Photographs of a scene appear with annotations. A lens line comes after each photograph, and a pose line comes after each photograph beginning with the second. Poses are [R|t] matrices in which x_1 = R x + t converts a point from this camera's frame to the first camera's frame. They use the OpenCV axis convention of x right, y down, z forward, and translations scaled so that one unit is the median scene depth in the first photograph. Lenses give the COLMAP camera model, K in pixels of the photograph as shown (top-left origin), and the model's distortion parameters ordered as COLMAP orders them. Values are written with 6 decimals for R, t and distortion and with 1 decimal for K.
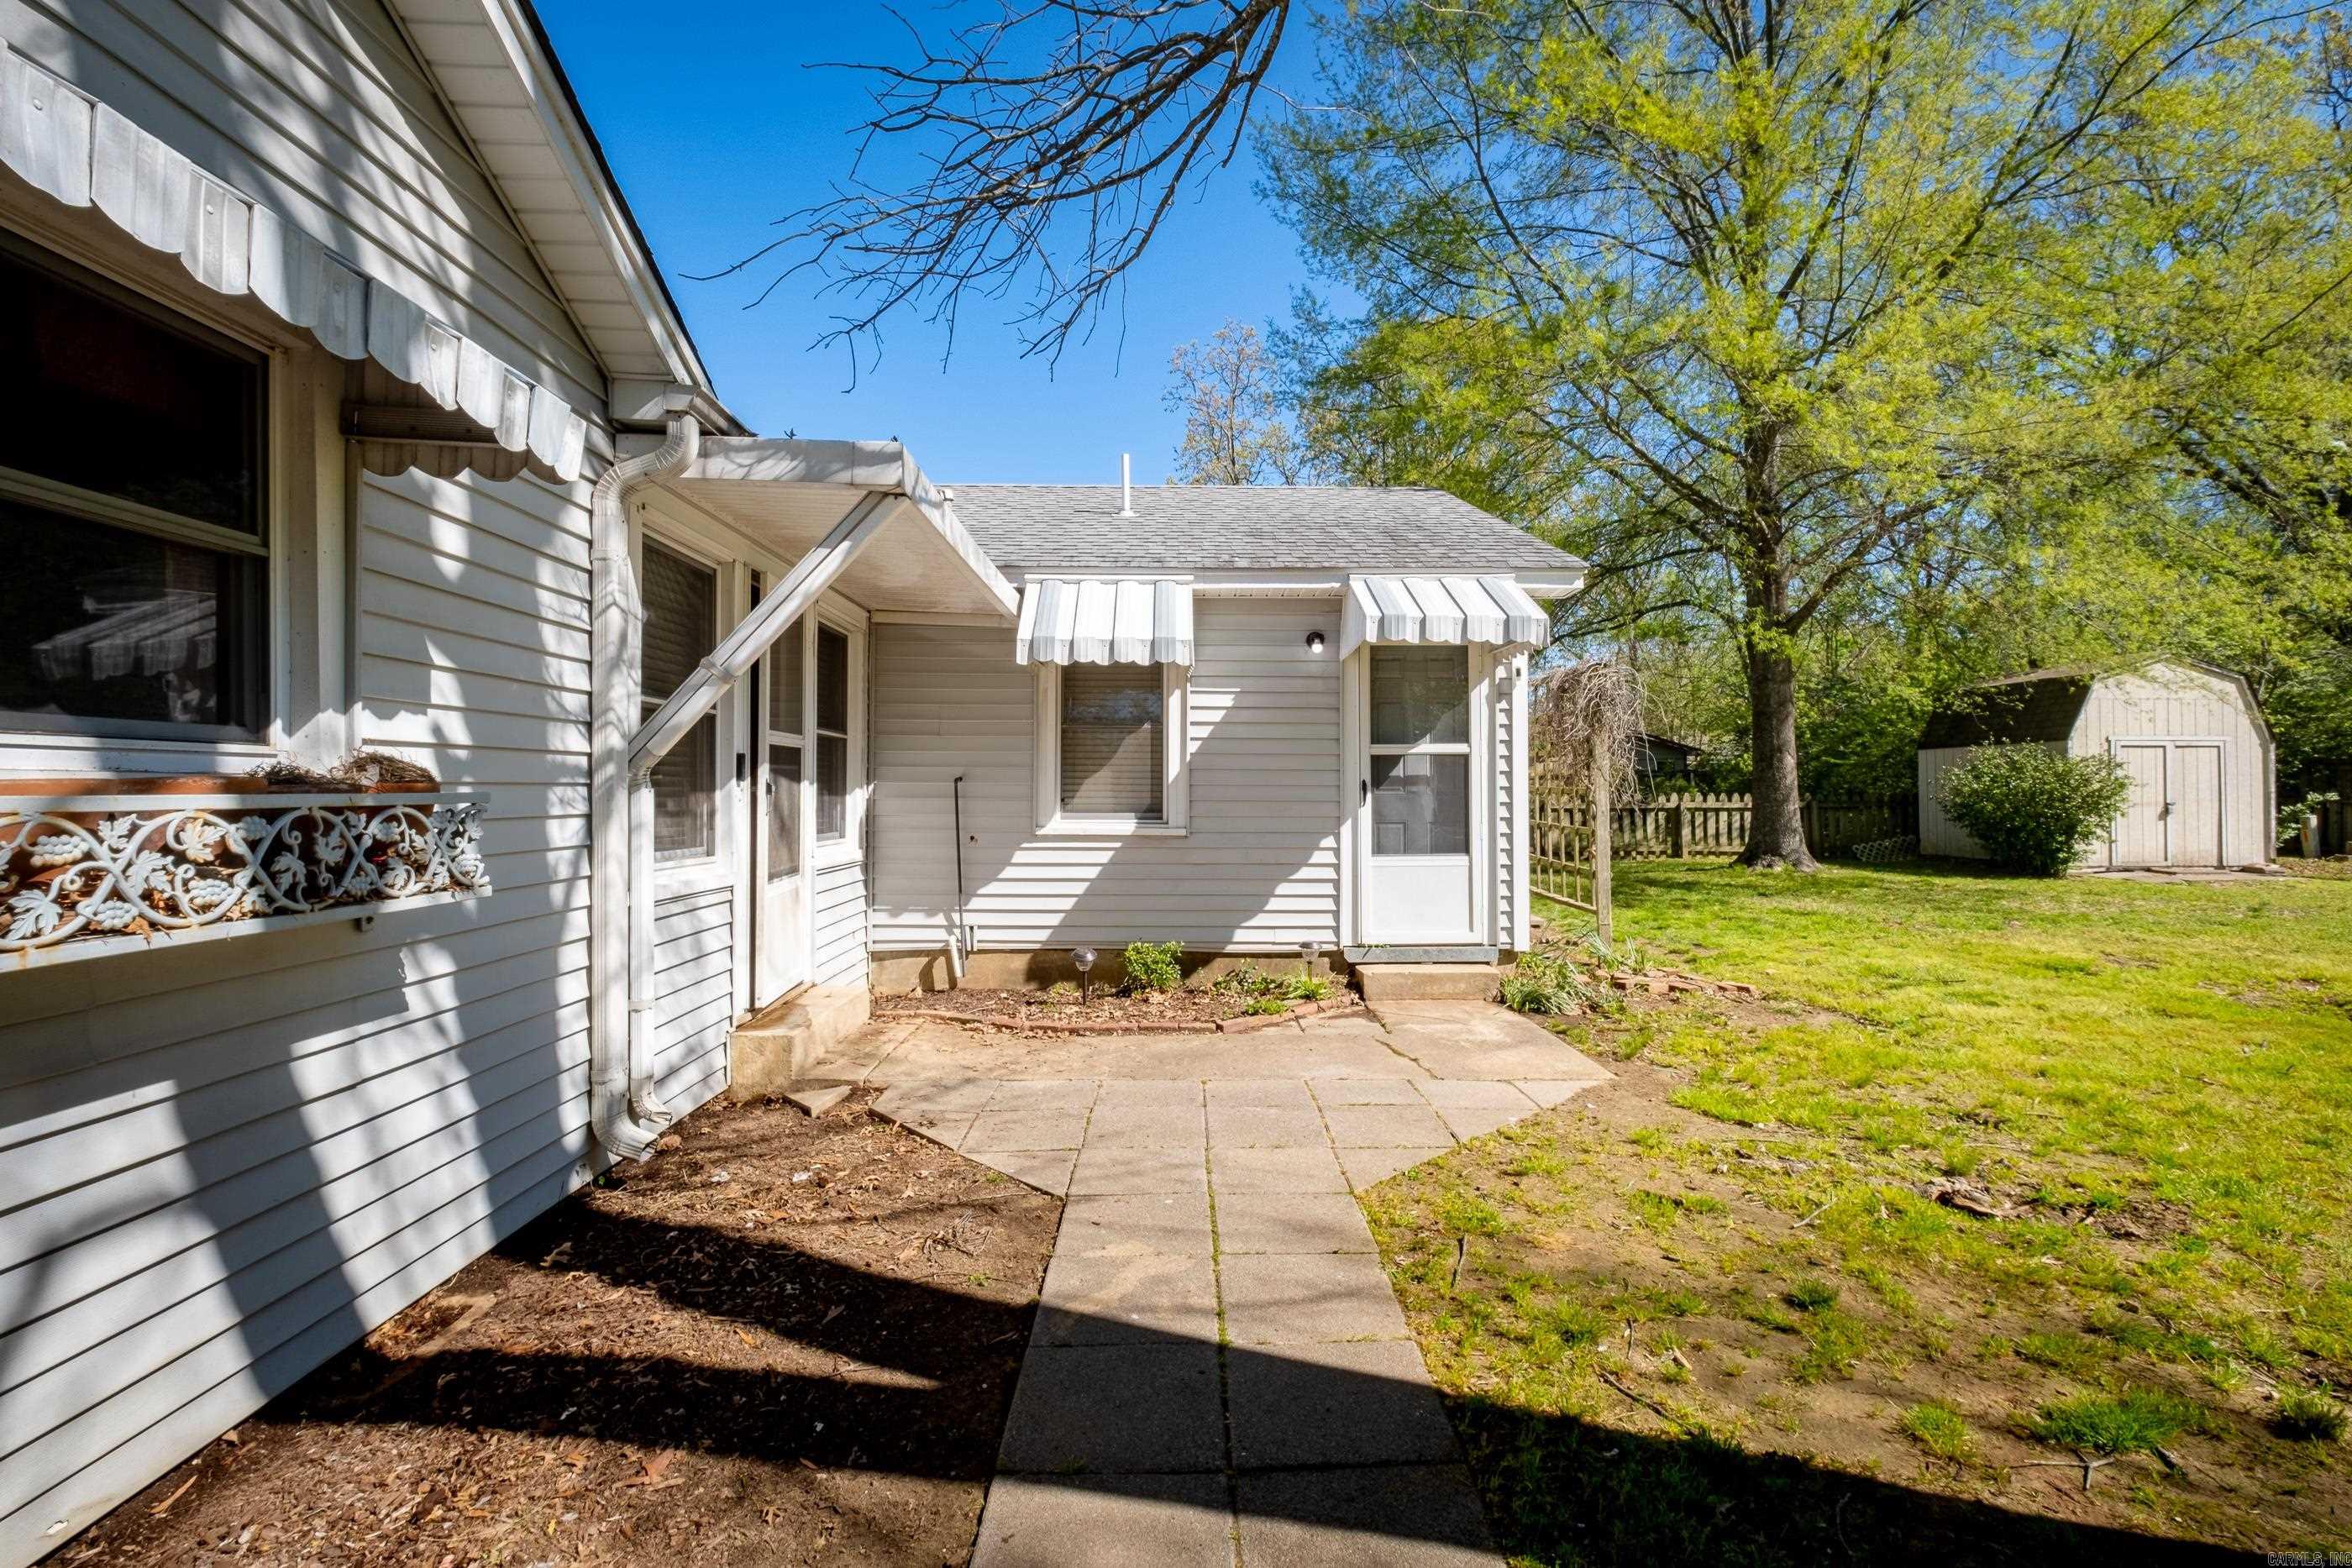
lens RADIAL K [[1070.9, 0, 1174.6], [0, 1070.9, 784.4], [0, 0, 1]] dist [0.003827, -0.001571]
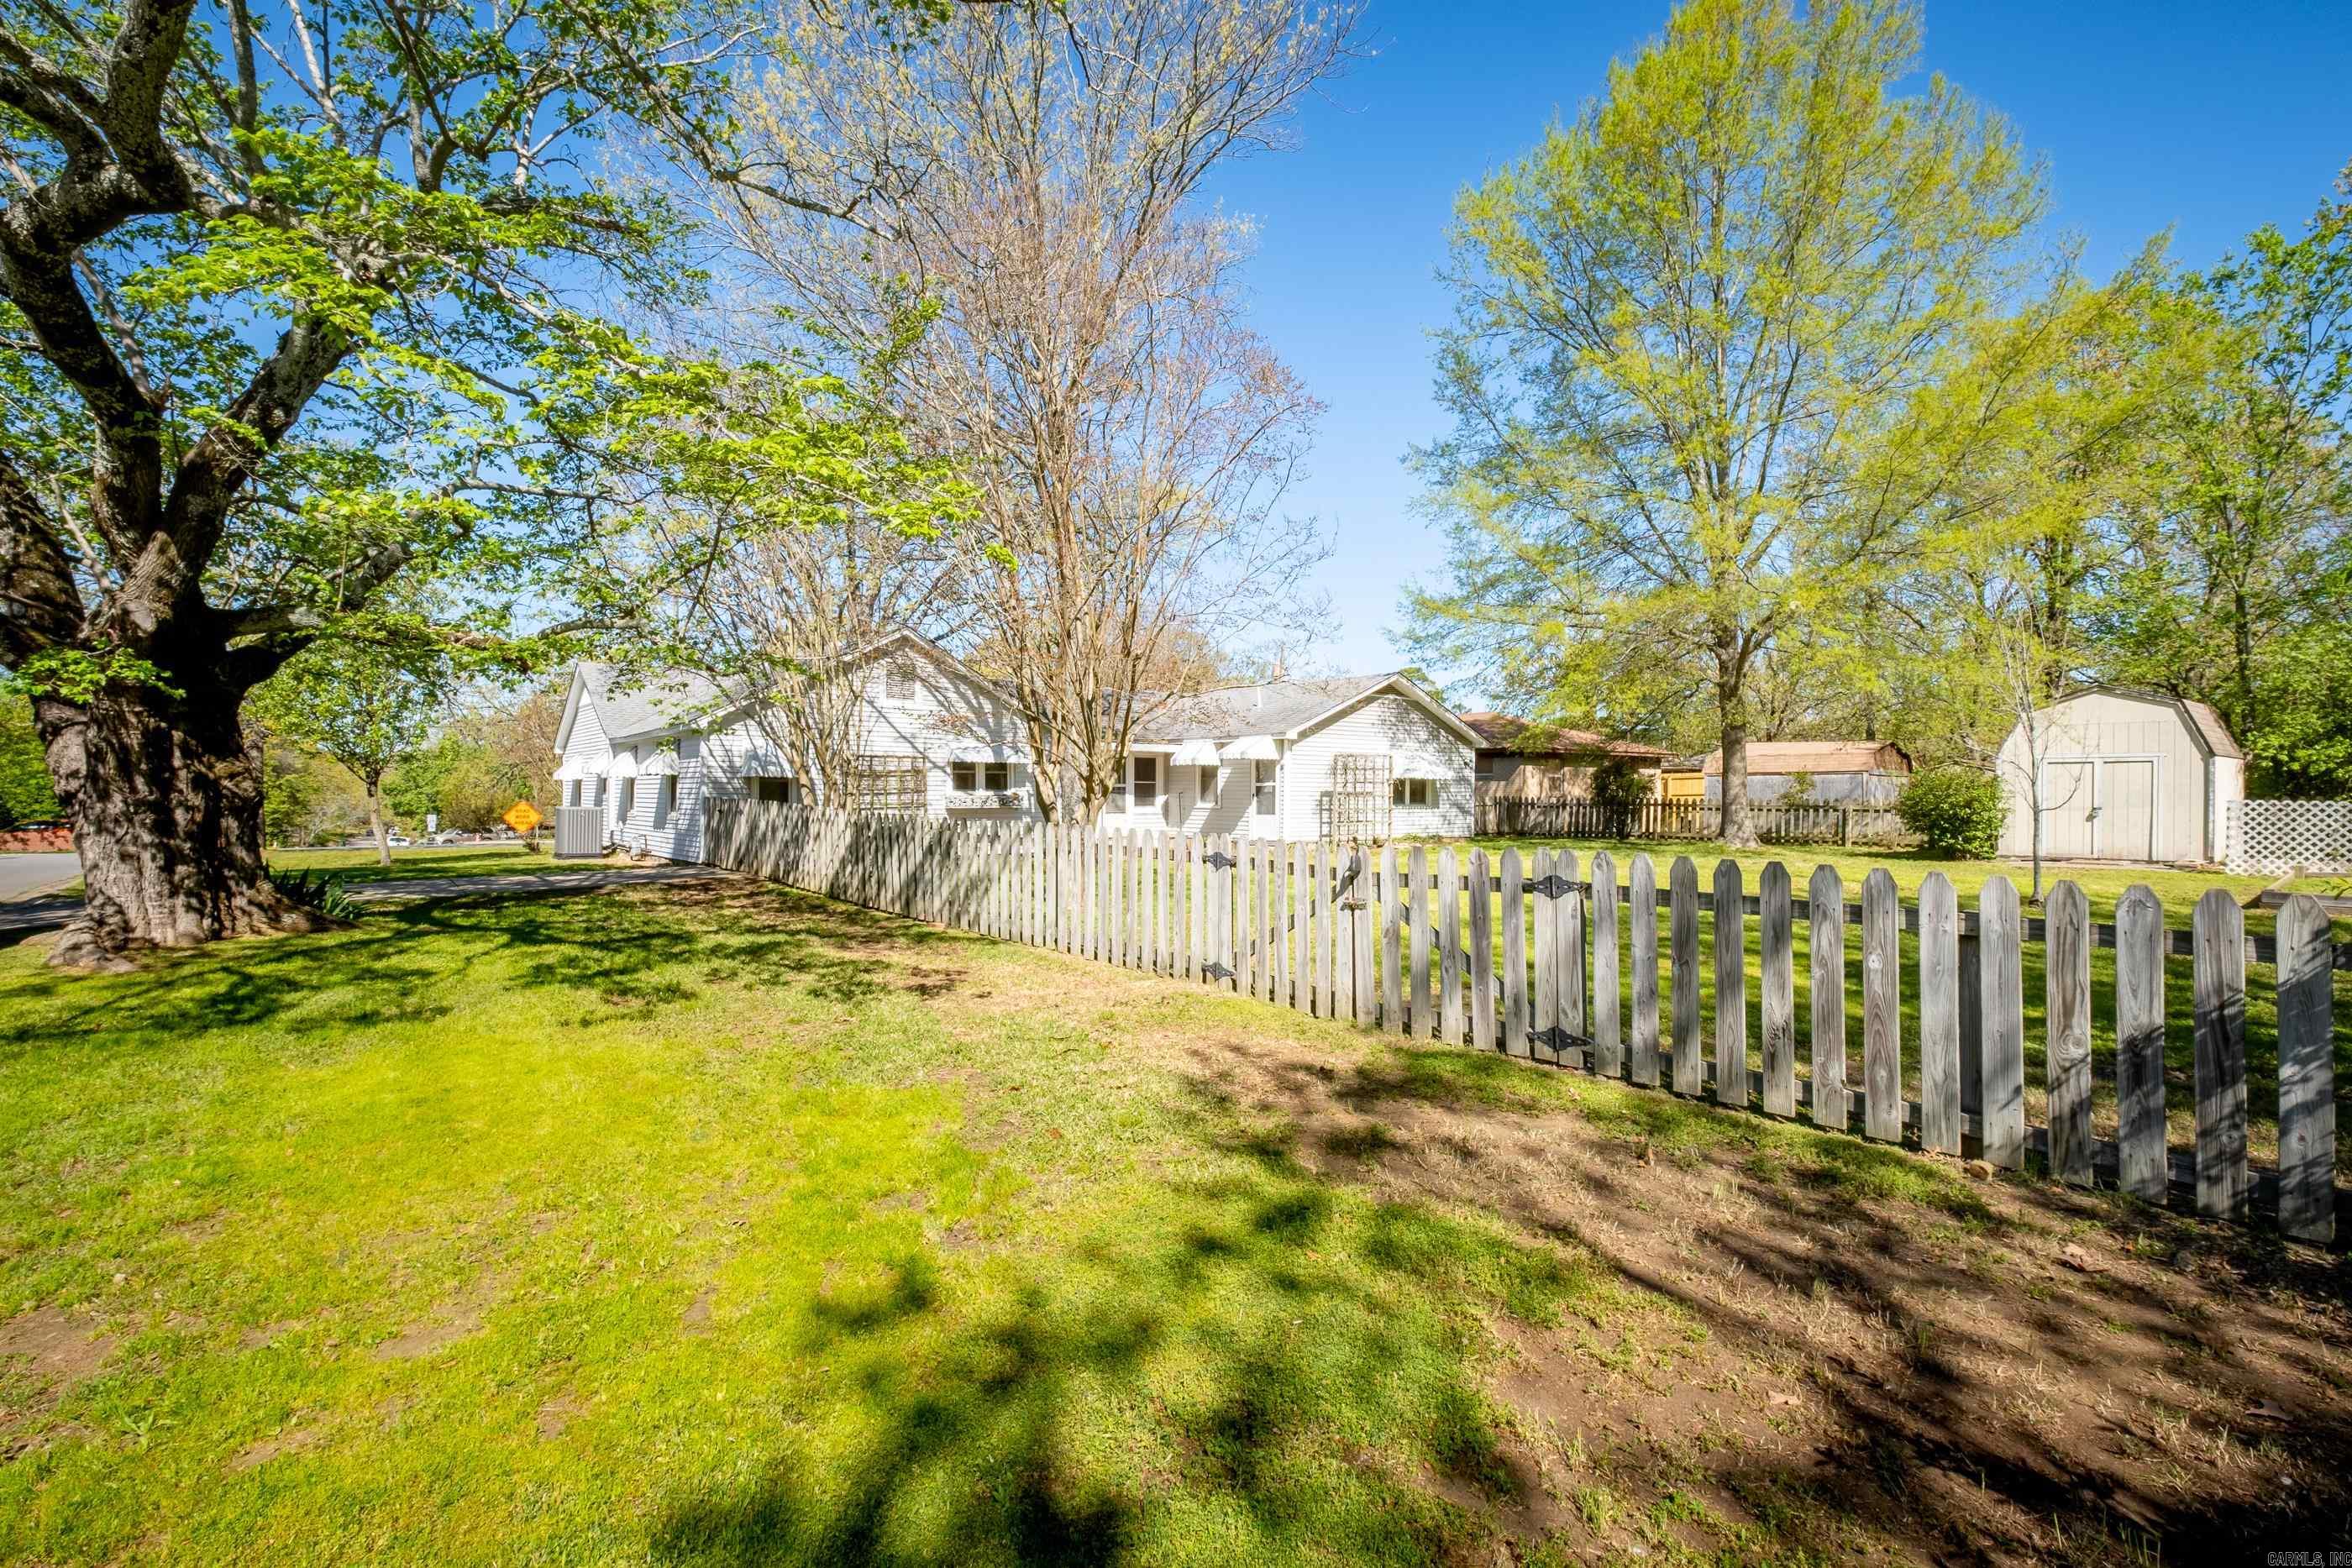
lens RADIAL K [[1070.9, 0, 1192.4], [0, 1070.9, 794.7], [0, 0, 1]] dist [0.003827, -0.001571]
pose [[0.609291, 0.002013, -0.792944, 2.825617], [0.004222, 0.999974, 0.005782, -0.020704], [0.792935, -0.006871, 0.609267, -1.293889]]
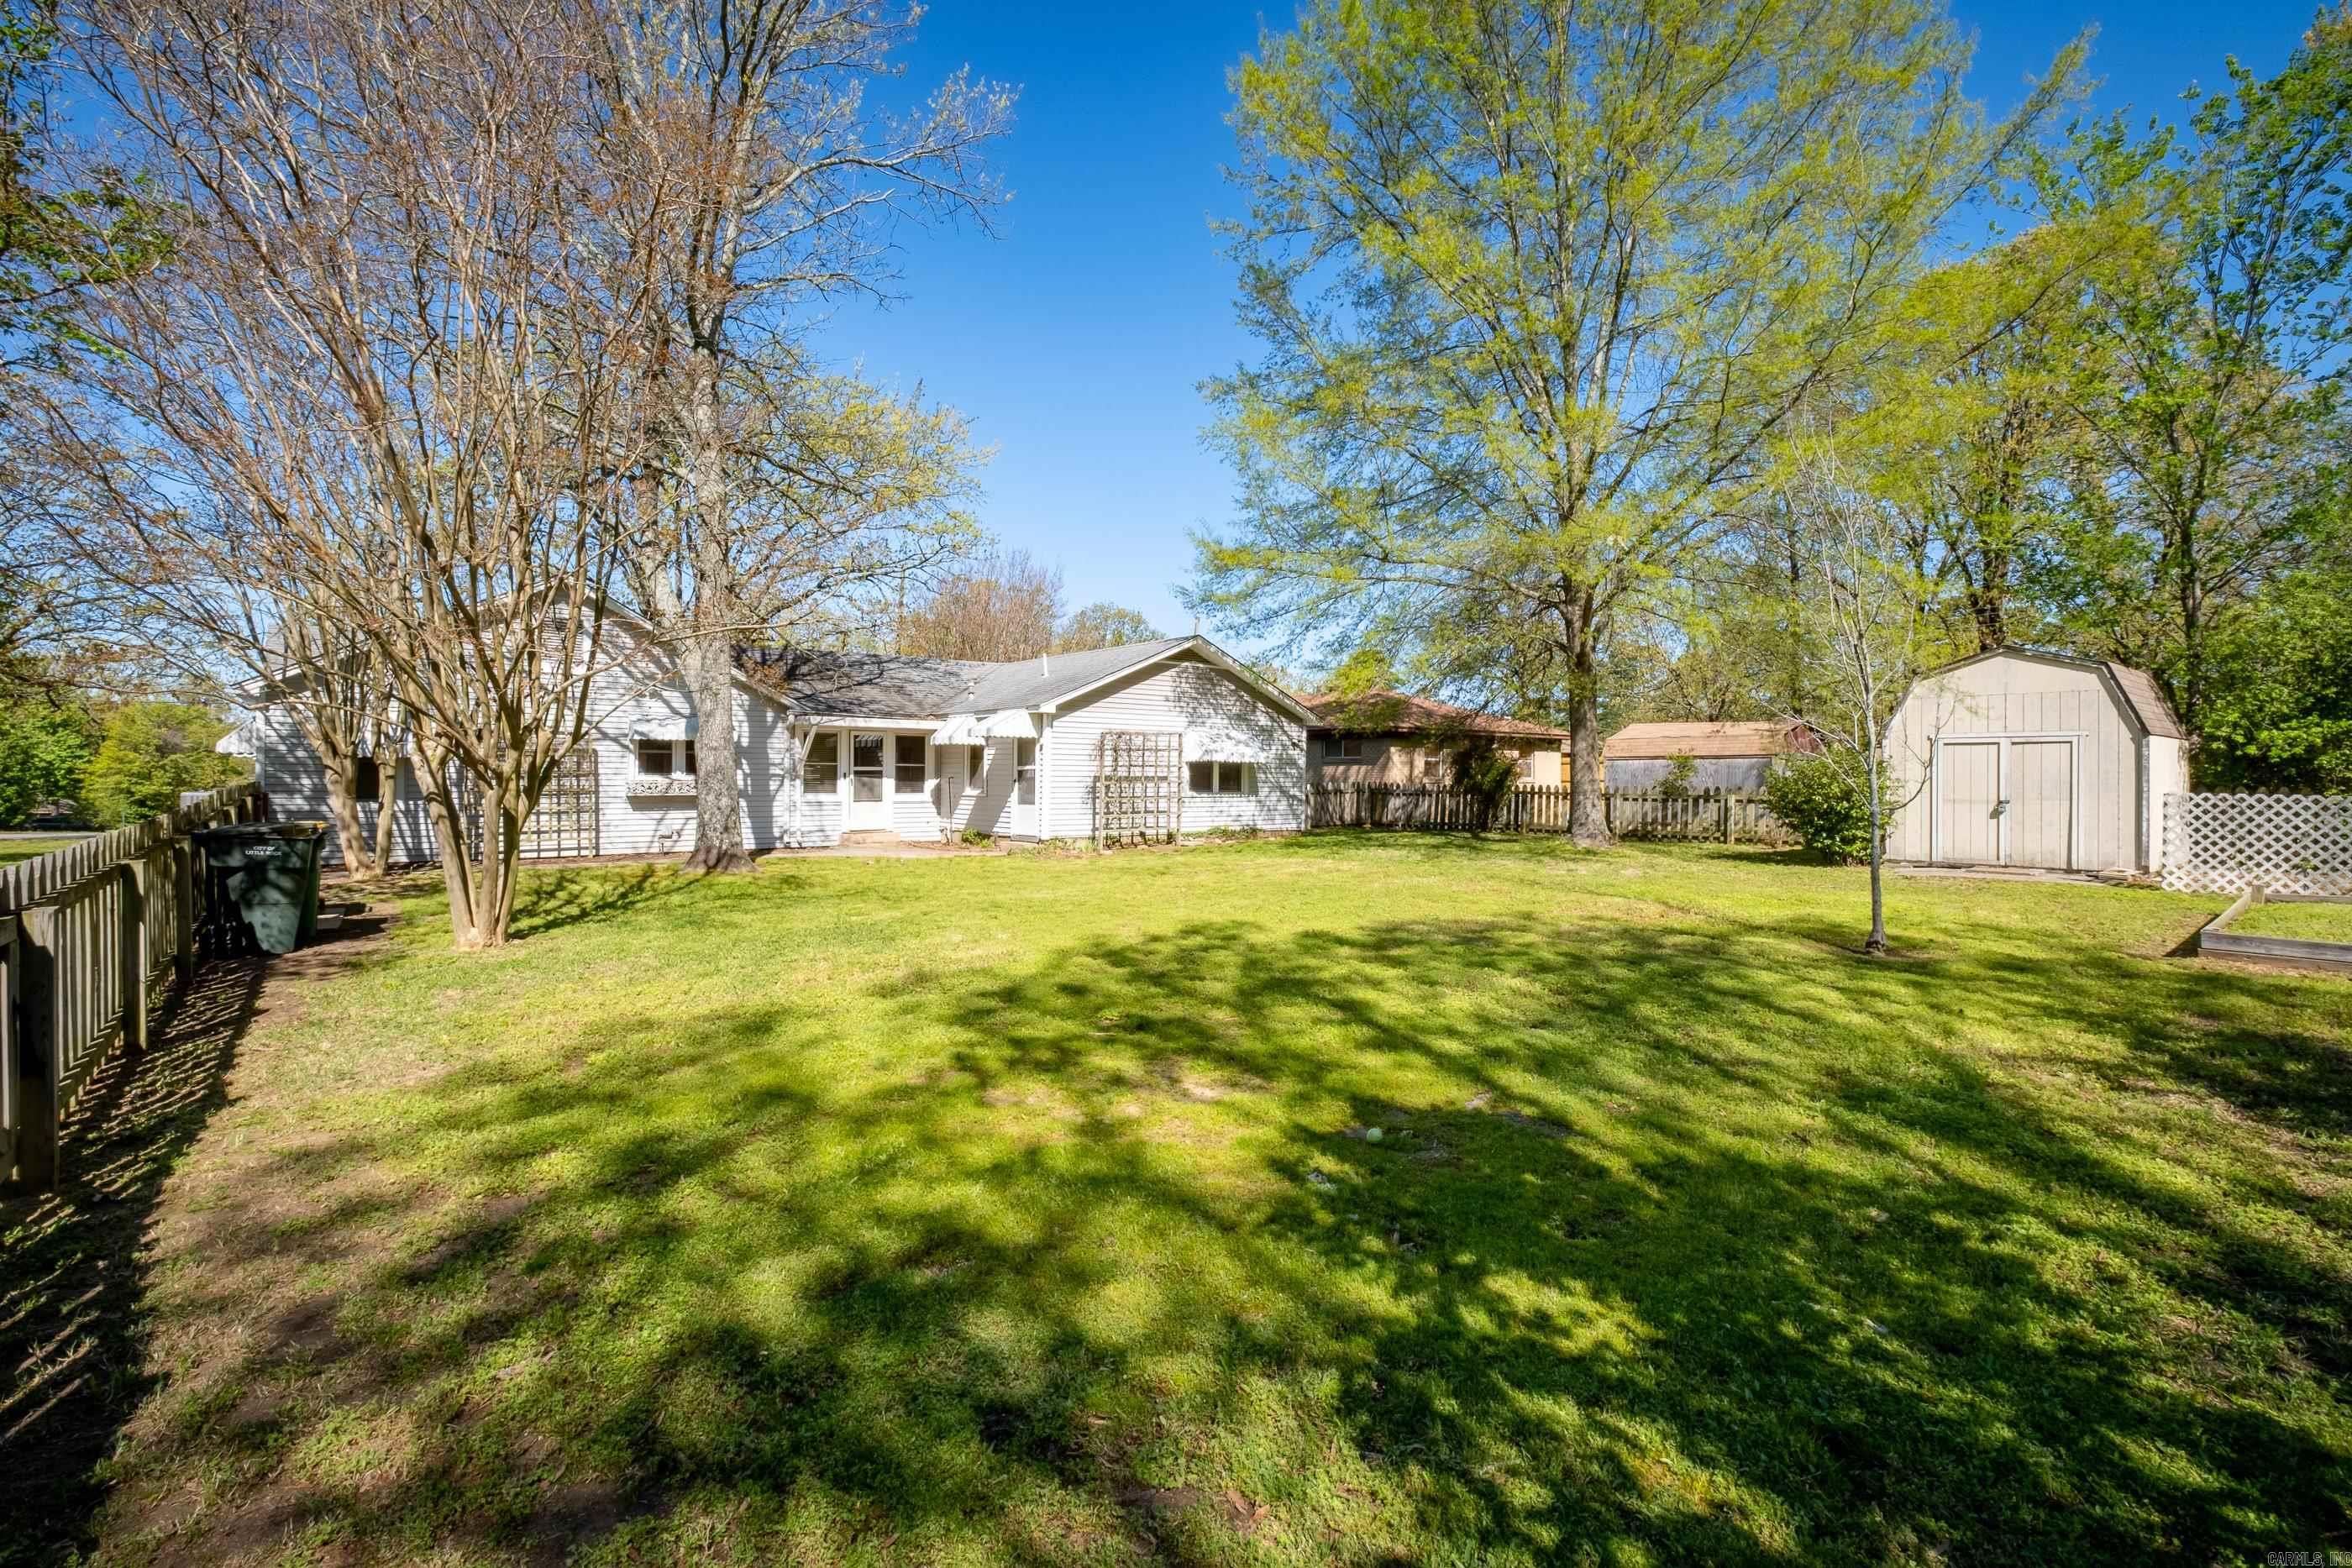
lens RADIAL K [[1070.9, 0, 1160.9], [0, 1070.9, 775.3], [0, 0, 1]] dist [0.003827, -0.001571]
pose [[0.597709, 0.002757, -0.801708, 2.778863], [-0.000389, 0.999995, 0.003149, -0.020557], [0.801713, -0.001571, 0.597707, -0.446877]]
